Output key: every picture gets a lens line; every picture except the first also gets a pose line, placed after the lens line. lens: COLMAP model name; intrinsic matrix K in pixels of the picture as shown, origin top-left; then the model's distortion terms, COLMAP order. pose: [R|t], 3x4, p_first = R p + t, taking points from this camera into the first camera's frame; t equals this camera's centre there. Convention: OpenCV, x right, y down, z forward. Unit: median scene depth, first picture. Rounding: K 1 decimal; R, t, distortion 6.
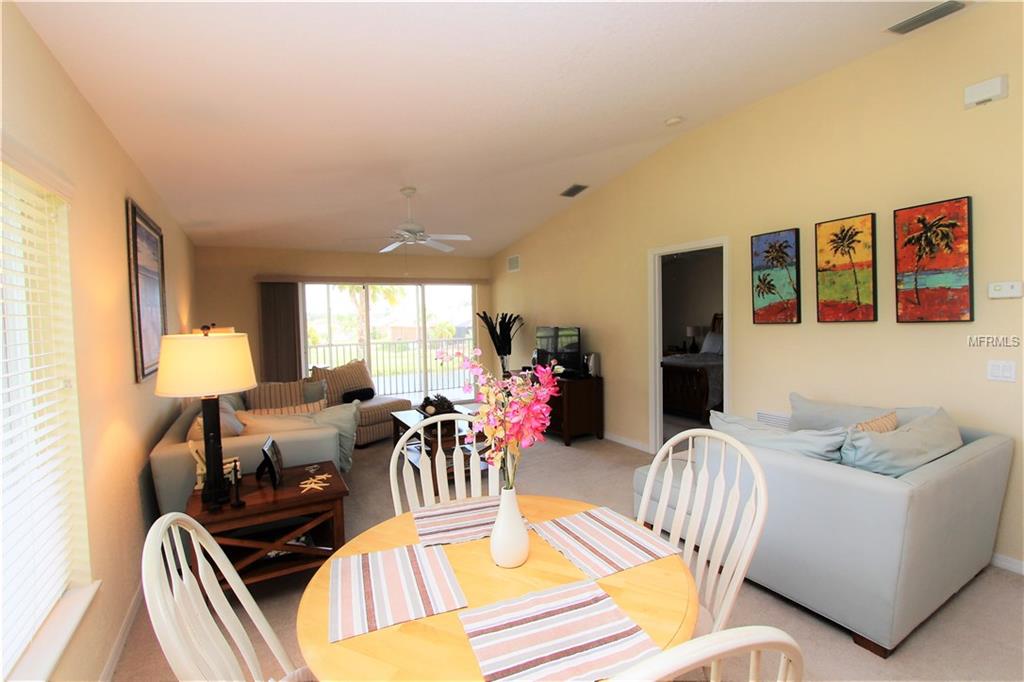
lens RADIAL K [[472.7, 0, 514.4], [0, 472.7, 336.6], [0, 0, 1]] dist [-0.022697, 0.000578]
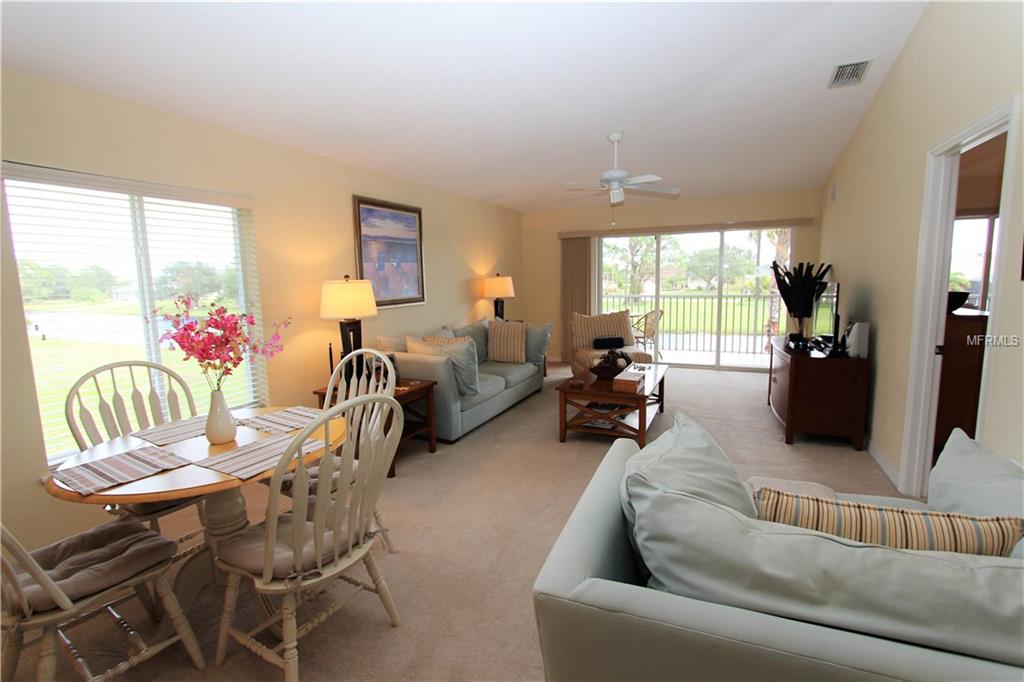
lens RADIAL K [[472.7, 0, 514.4], [0, 472.7, 336.6], [0, 0, 1]] dist [-0.022697, 0.000578]
pose [[0.602909, 0.110642, -0.790101, 0.321403], [-0.028345, 0.992682, 0.117381, -0.007614], [0.797306, -0.048375, 0.601633, 0.170055]]
